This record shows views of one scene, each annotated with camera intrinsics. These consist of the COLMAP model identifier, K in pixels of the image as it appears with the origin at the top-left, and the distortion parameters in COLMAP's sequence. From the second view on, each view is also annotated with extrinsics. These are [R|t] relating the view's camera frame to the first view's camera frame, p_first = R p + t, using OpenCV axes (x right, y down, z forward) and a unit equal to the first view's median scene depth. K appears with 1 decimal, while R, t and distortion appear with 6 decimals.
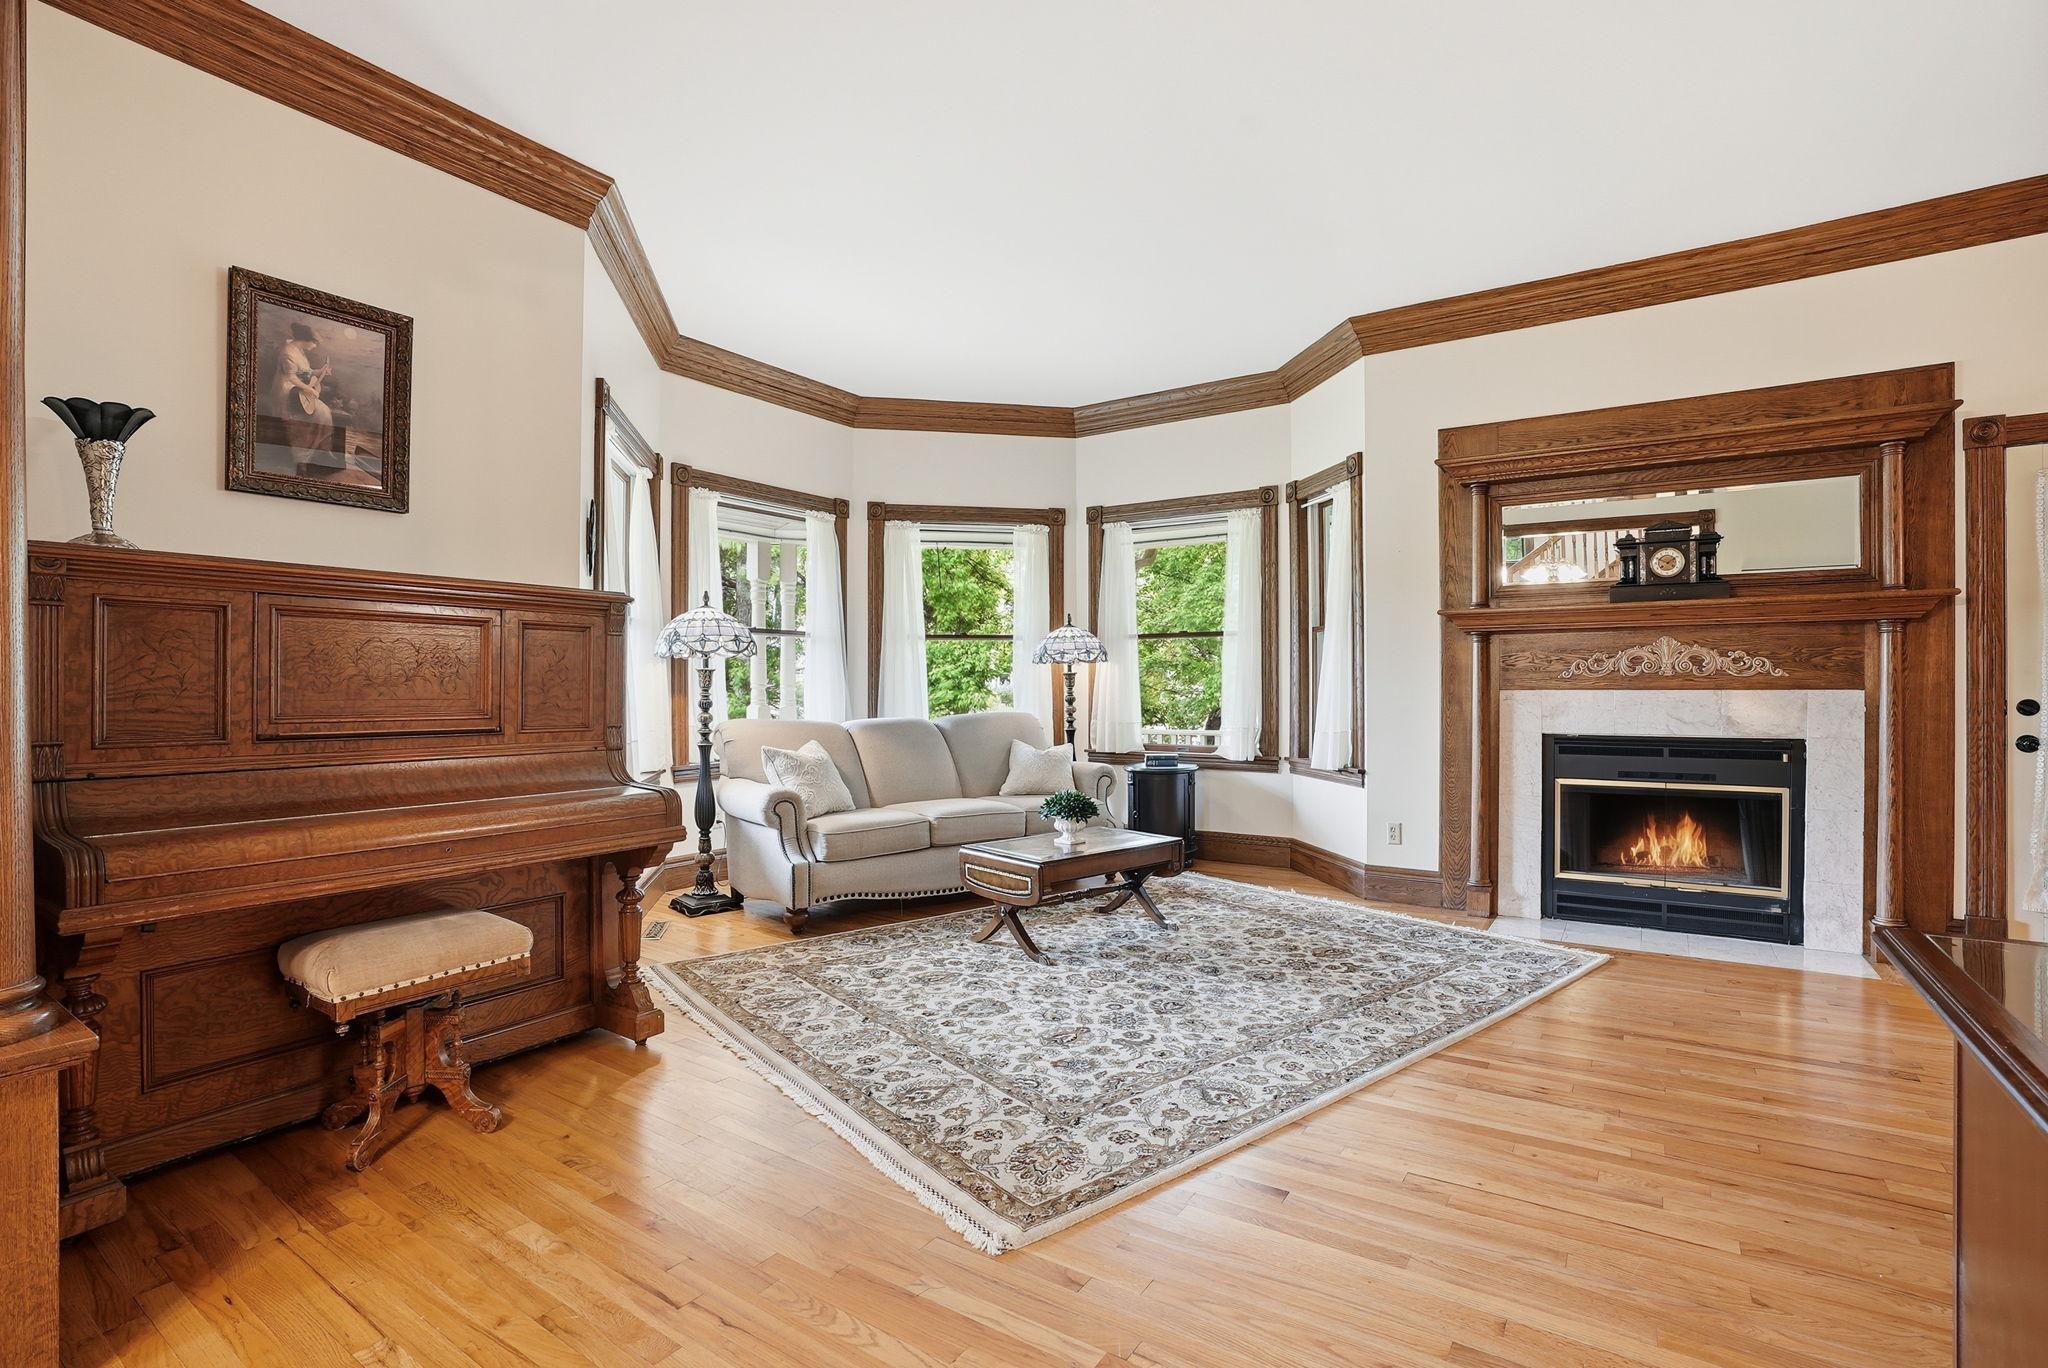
lens RADIAL K [[952.2, 0, 1032.9], [0, 952.2, 686.2], [0, 0, 1]] dist [-0.026322, 0.000510]
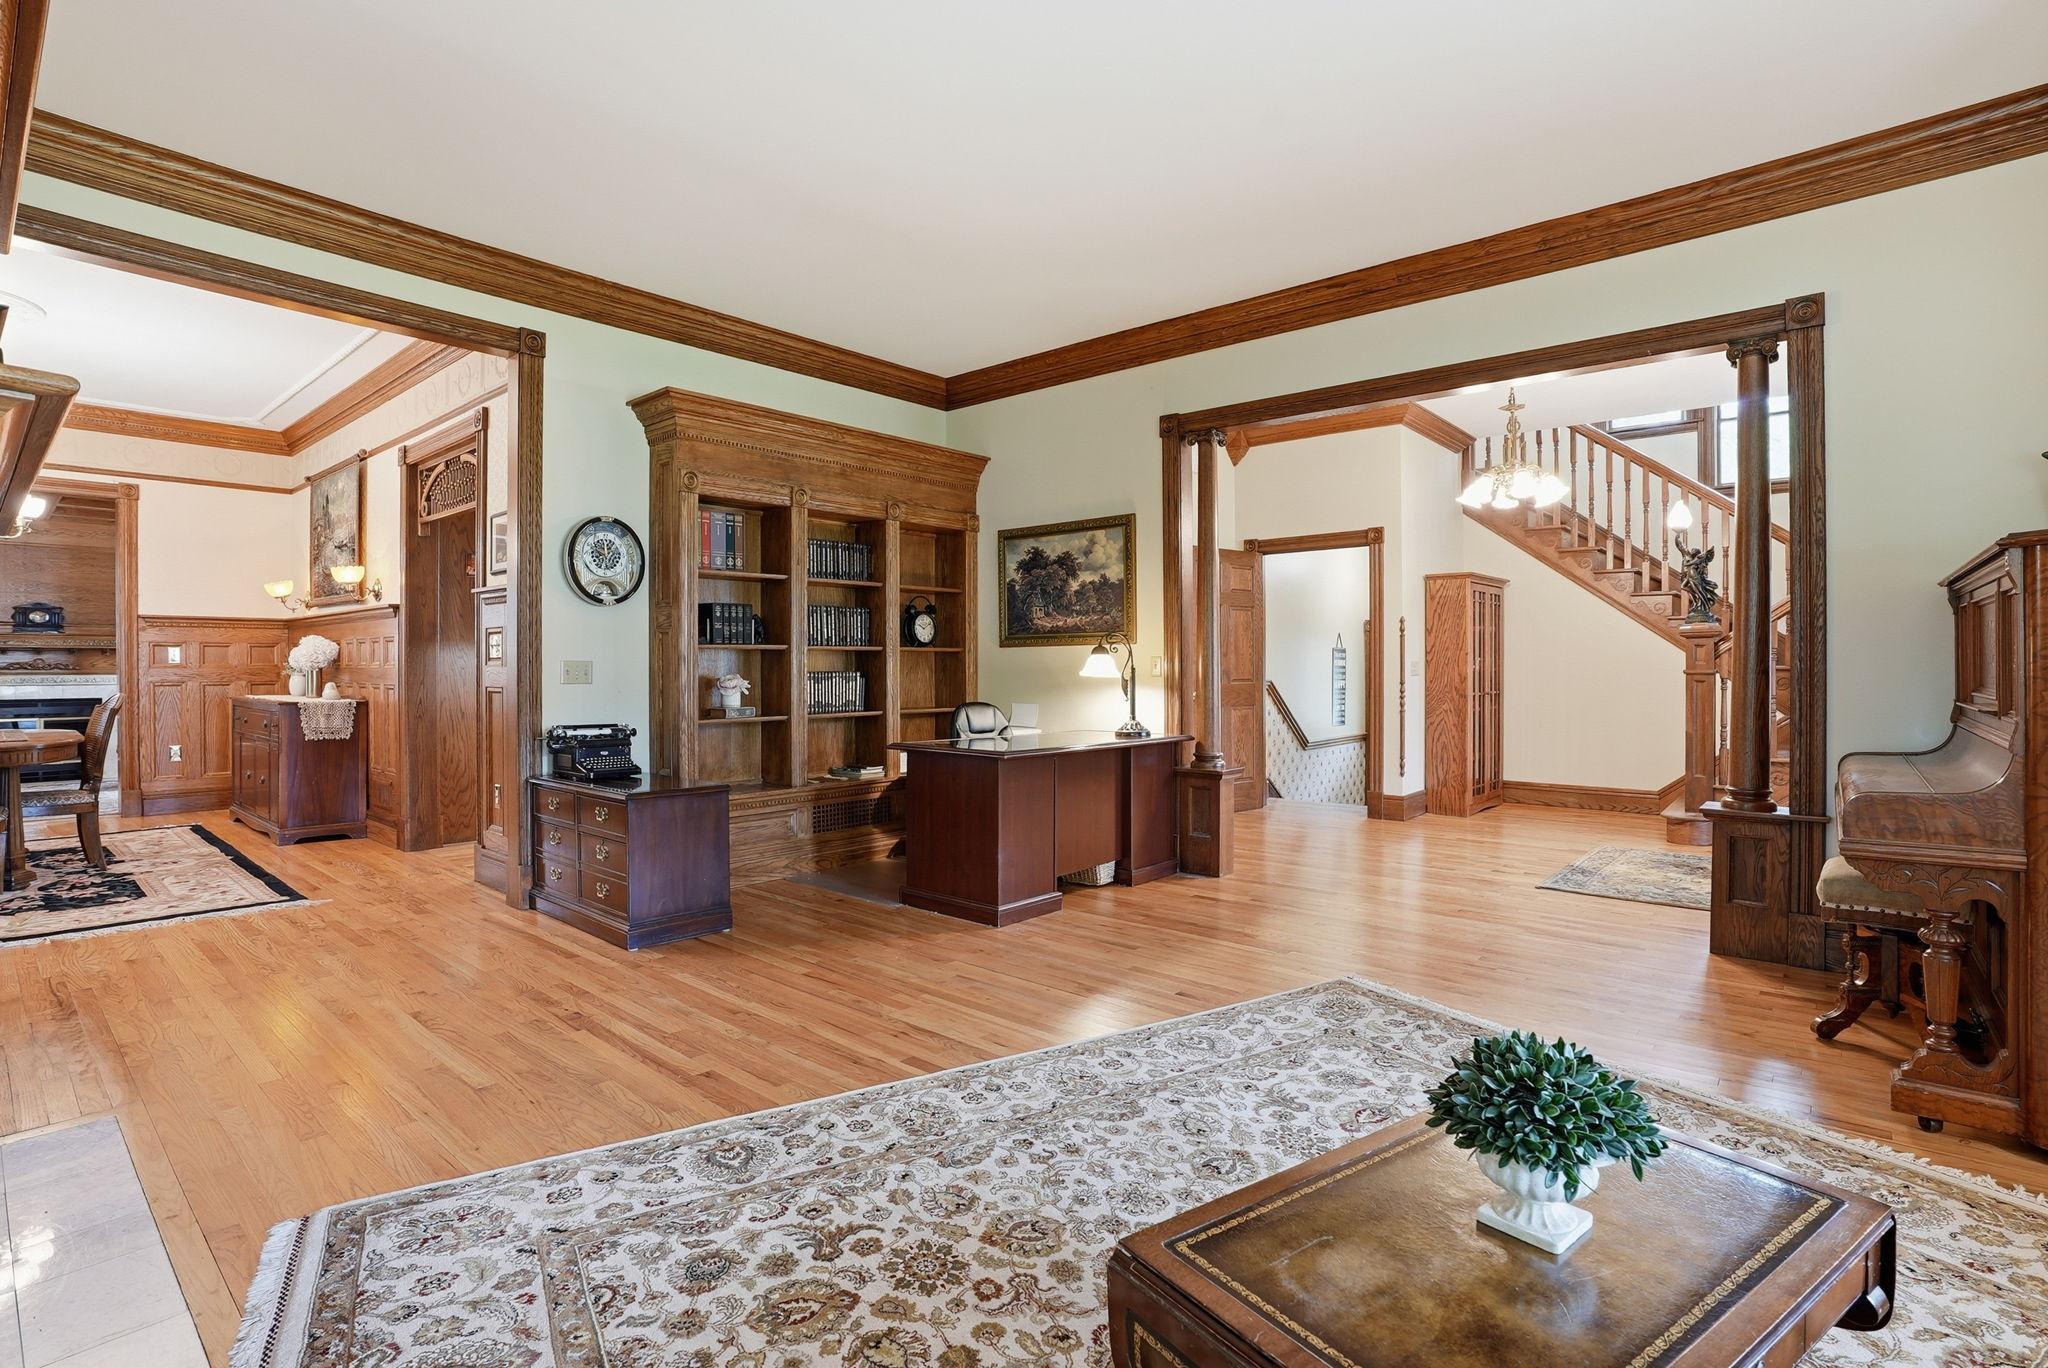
lens RADIAL K [[952.2, 0, 1007.5], [0, 952.2, 669.3], [0, 0, 1]] dist [-0.026322, 0.000510]
pose [[-0.987711, 0.000224, 0.156290, 0.178107], [0.000667, 0.999996, 0.002777, -0.003619], [-0.156289, 0.002847, -0.987707, 1.545100]]
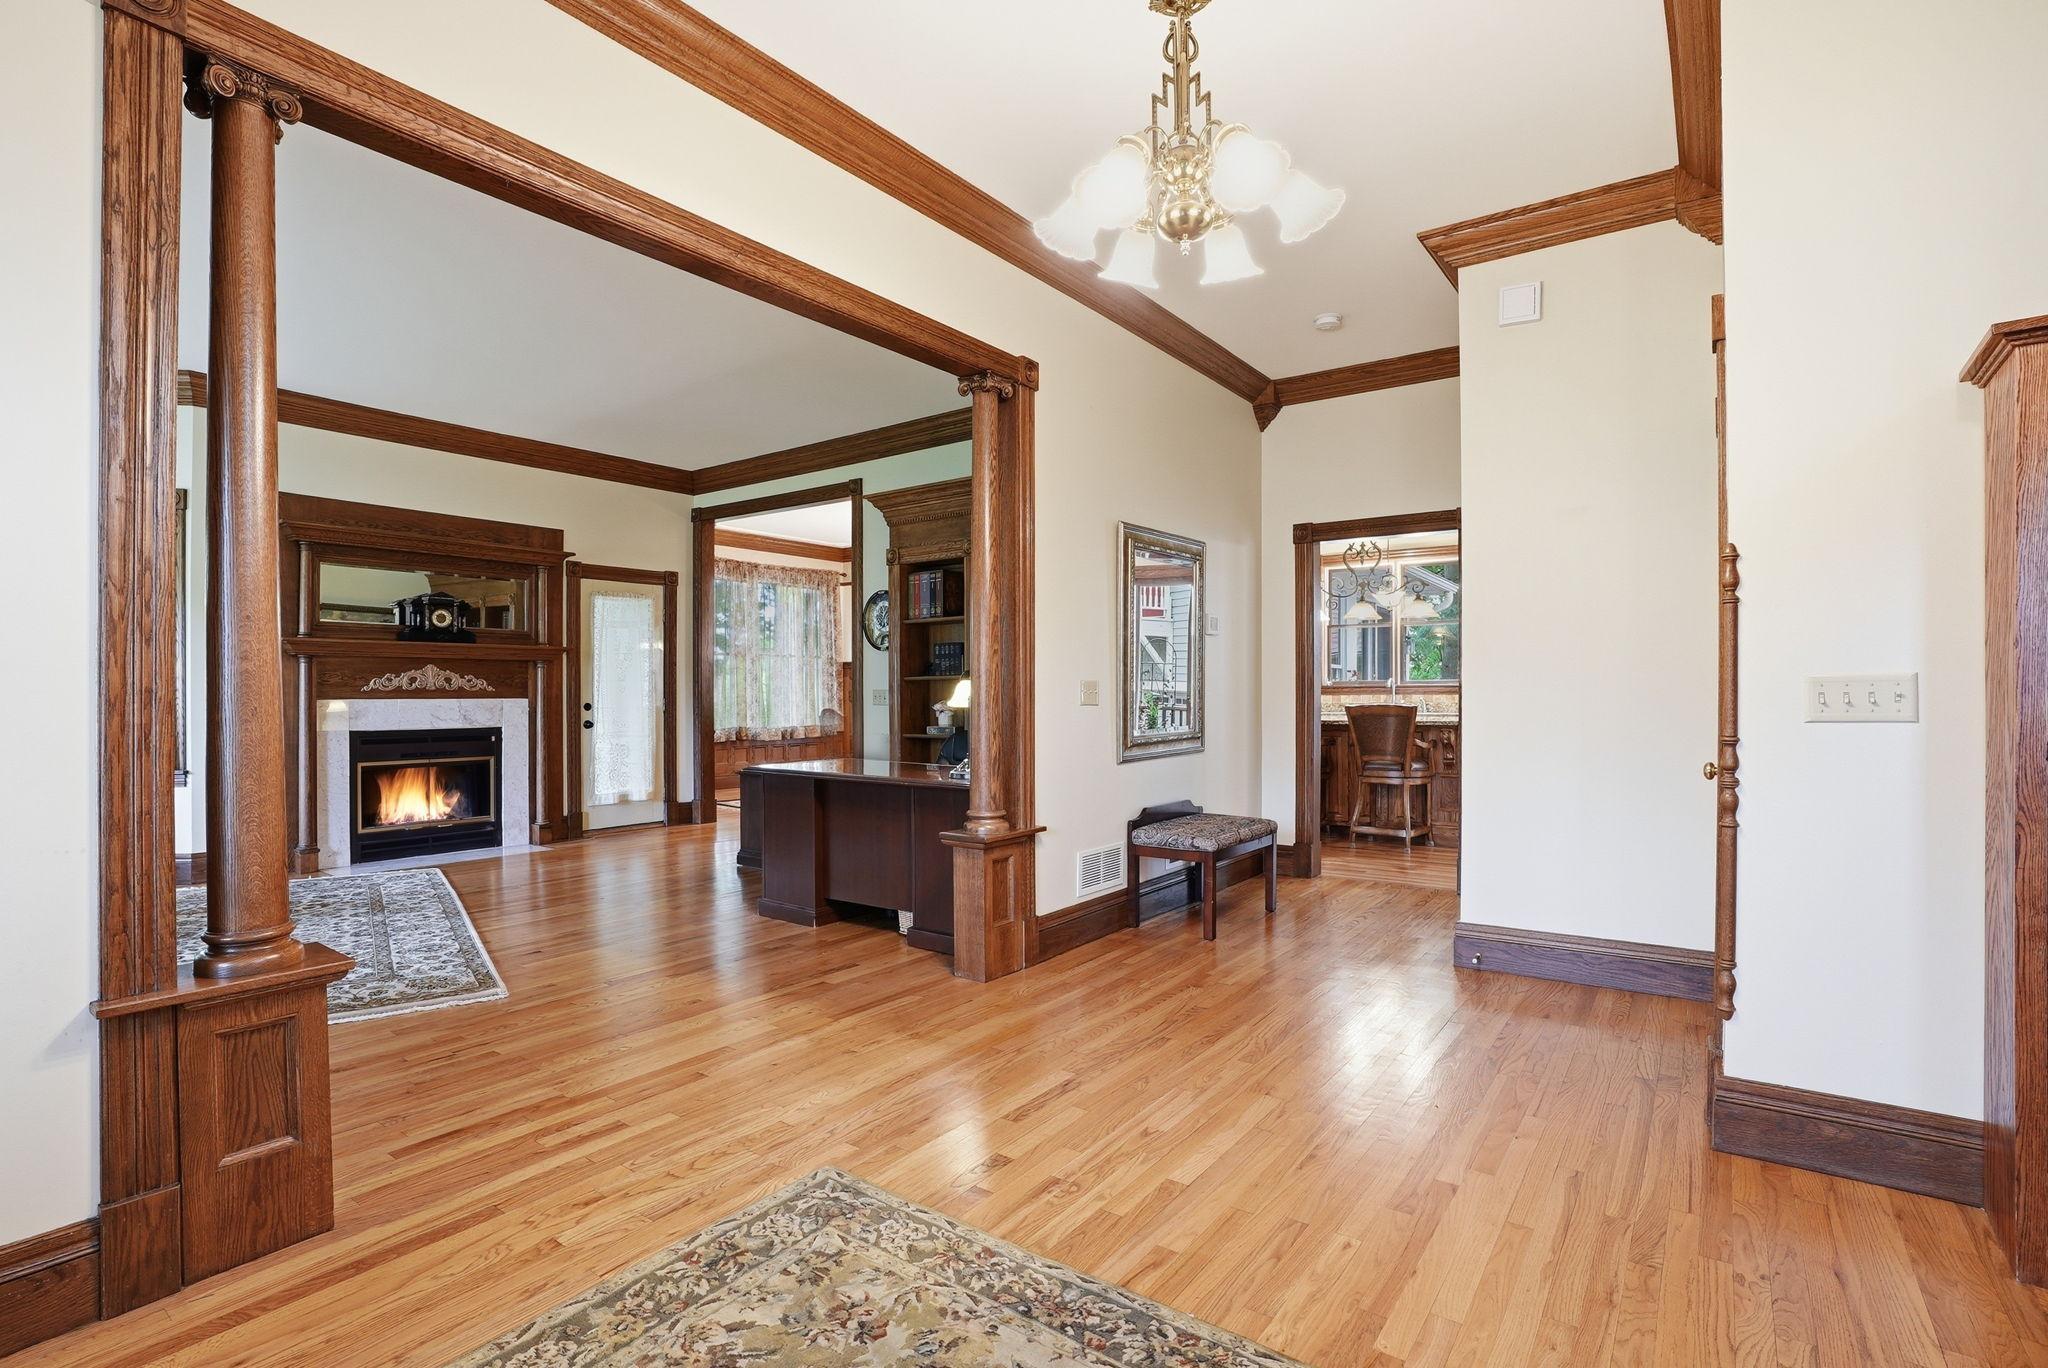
lens RADIAL K [[952.2, 0, 1014.9], [0, 952.2, 694.7], [0, 0, 1]] dist [-0.026322, 0.000510]
pose [[0.064603, 0.001151, 0.997910, -0.981819], [0.000907, 0.999999, -0.001212, -0.000258], [-0.997911, 0.000983, 0.064602, -0.076830]]
